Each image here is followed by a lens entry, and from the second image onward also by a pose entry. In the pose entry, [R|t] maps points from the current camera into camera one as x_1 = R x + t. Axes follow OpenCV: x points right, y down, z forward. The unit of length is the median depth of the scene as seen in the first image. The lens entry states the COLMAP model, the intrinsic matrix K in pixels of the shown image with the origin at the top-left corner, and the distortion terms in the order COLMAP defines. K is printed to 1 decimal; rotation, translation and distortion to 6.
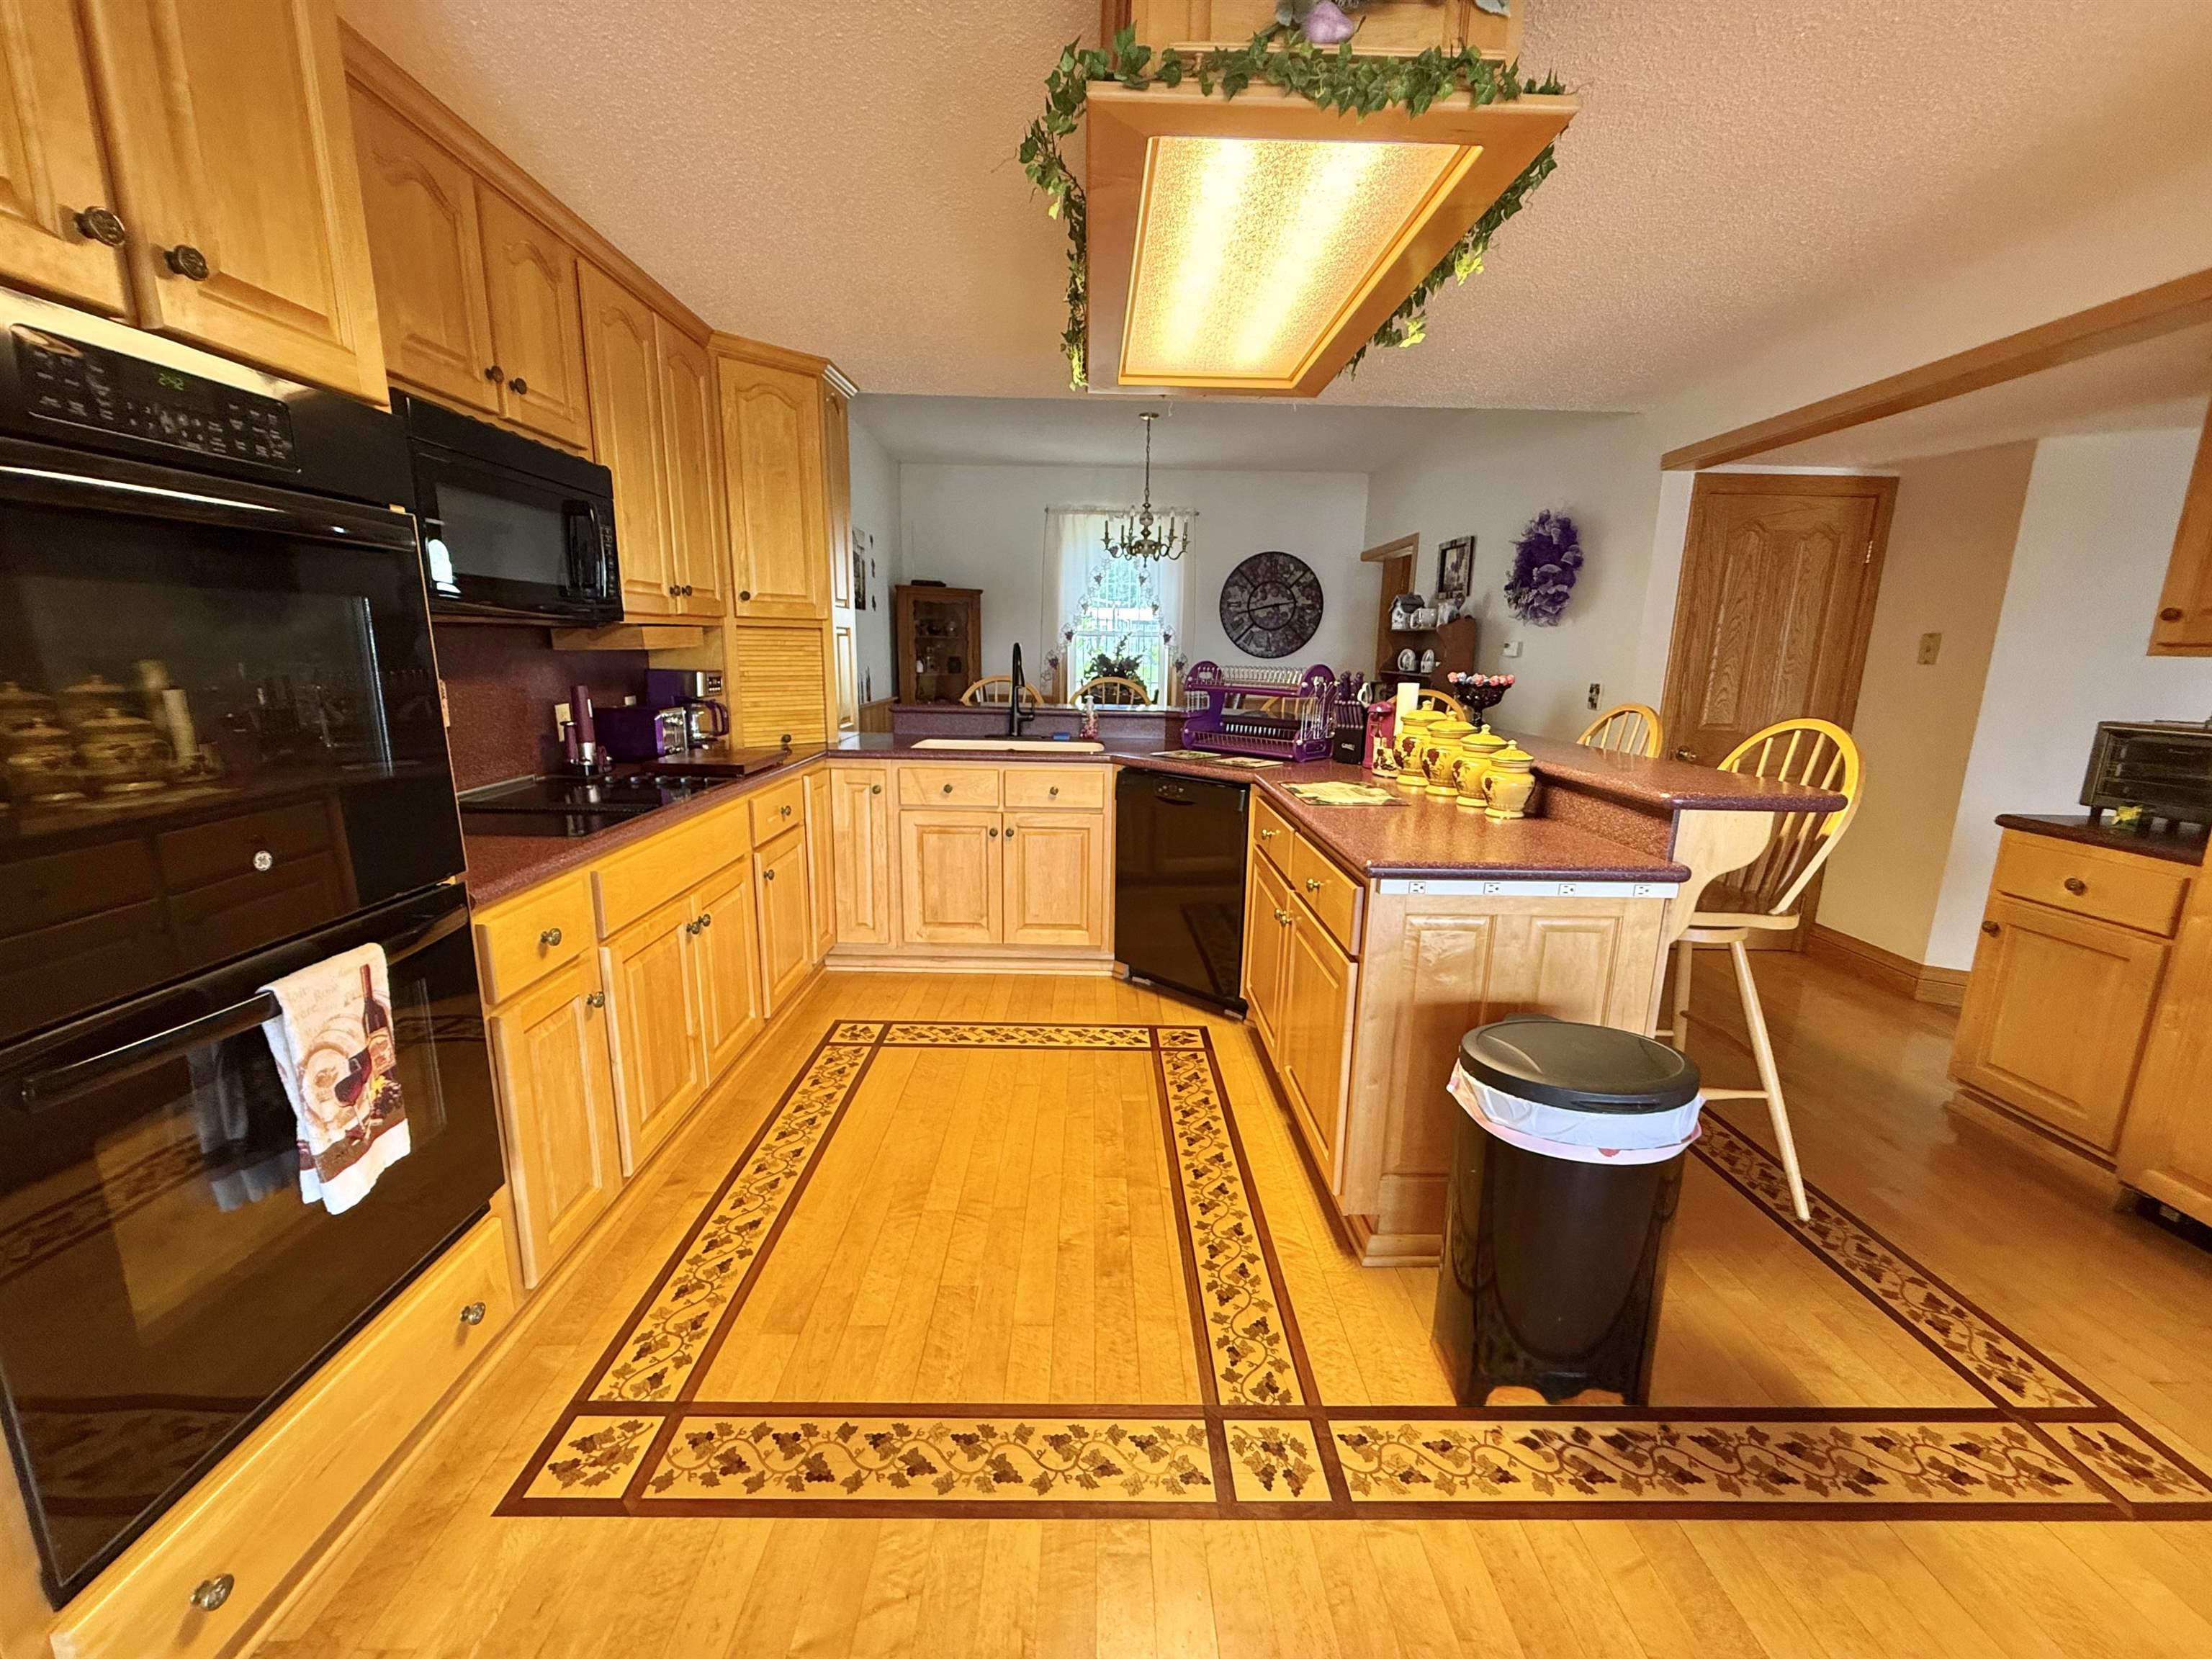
lens RADIAL K [[881.7, 0, 1106.7], [0, 881.7, 831.8], [0, 0, 1]] dist [-0.000793, 0.000106]
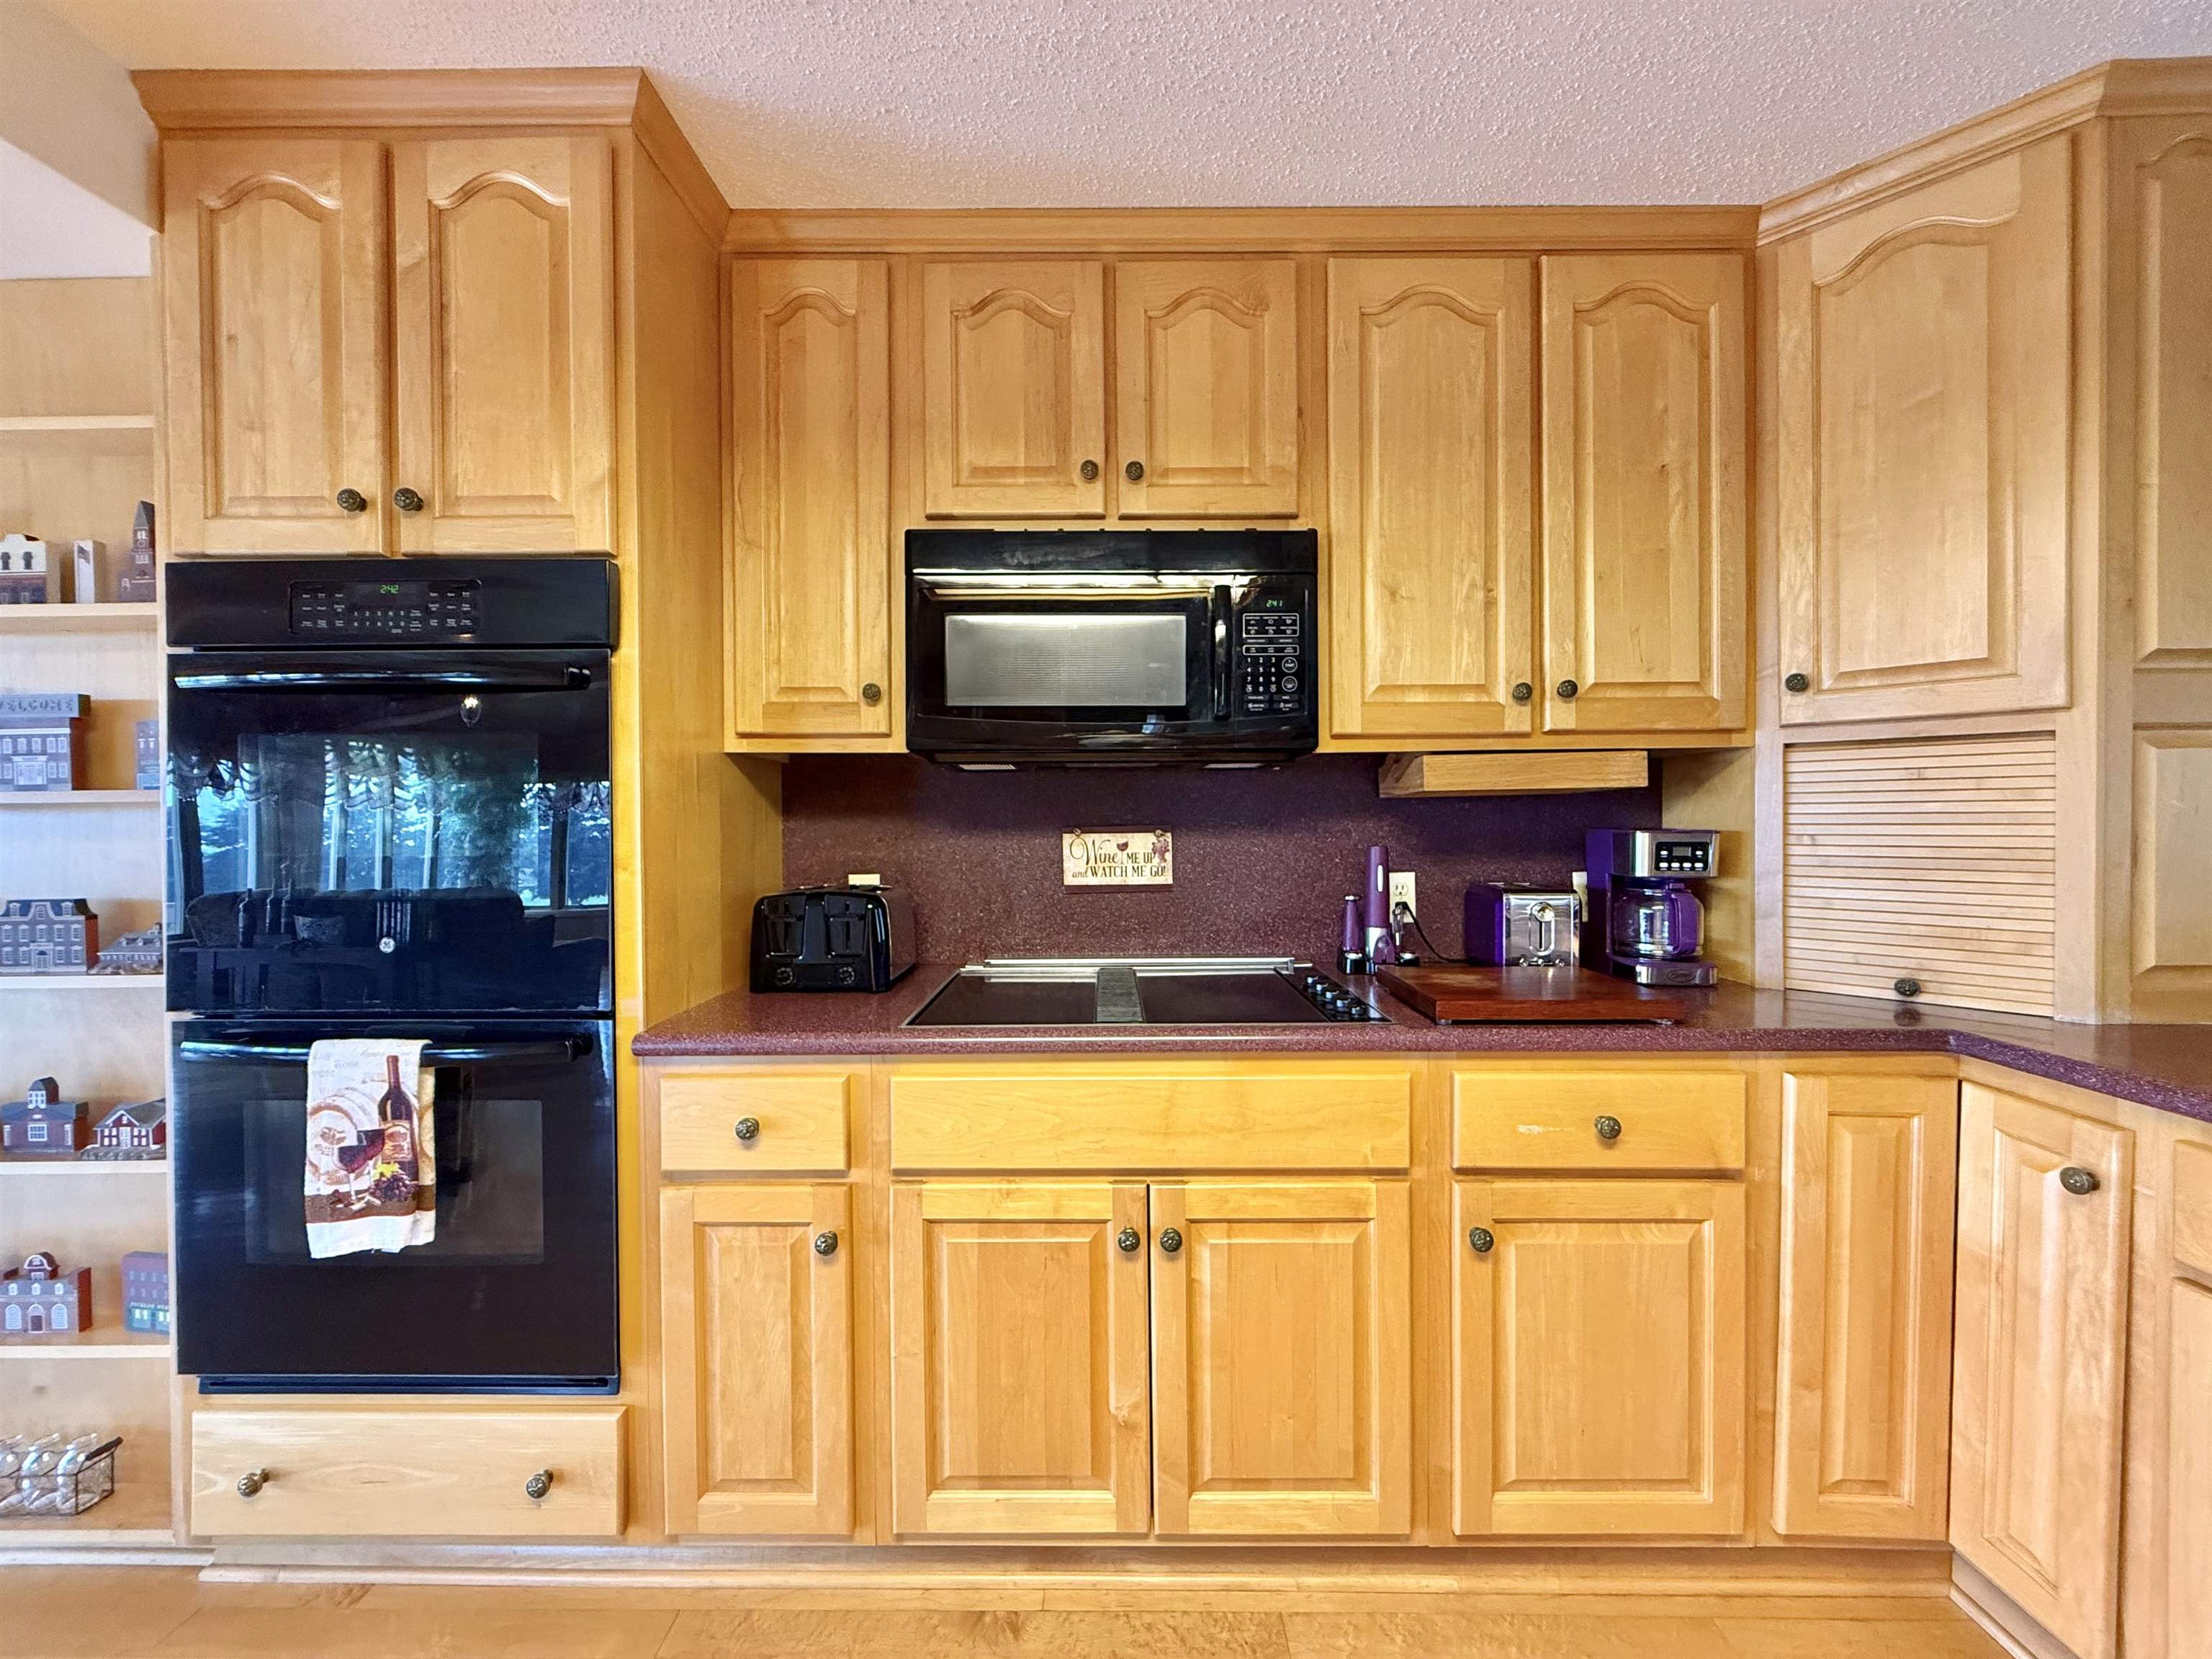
lens RADIAL K [[881.7, 0, 1108.4], [0, 881.7, 828.7], [0, 0, 1]] dist [-0.000793, 0.000106]
pose [[-0.014335, -0.001831, -0.999896, 0.250868], [-0.203989, 0.978972, 0.001131, -0.309277], [0.978868, 0.203984, -0.014407, 1.816274]]
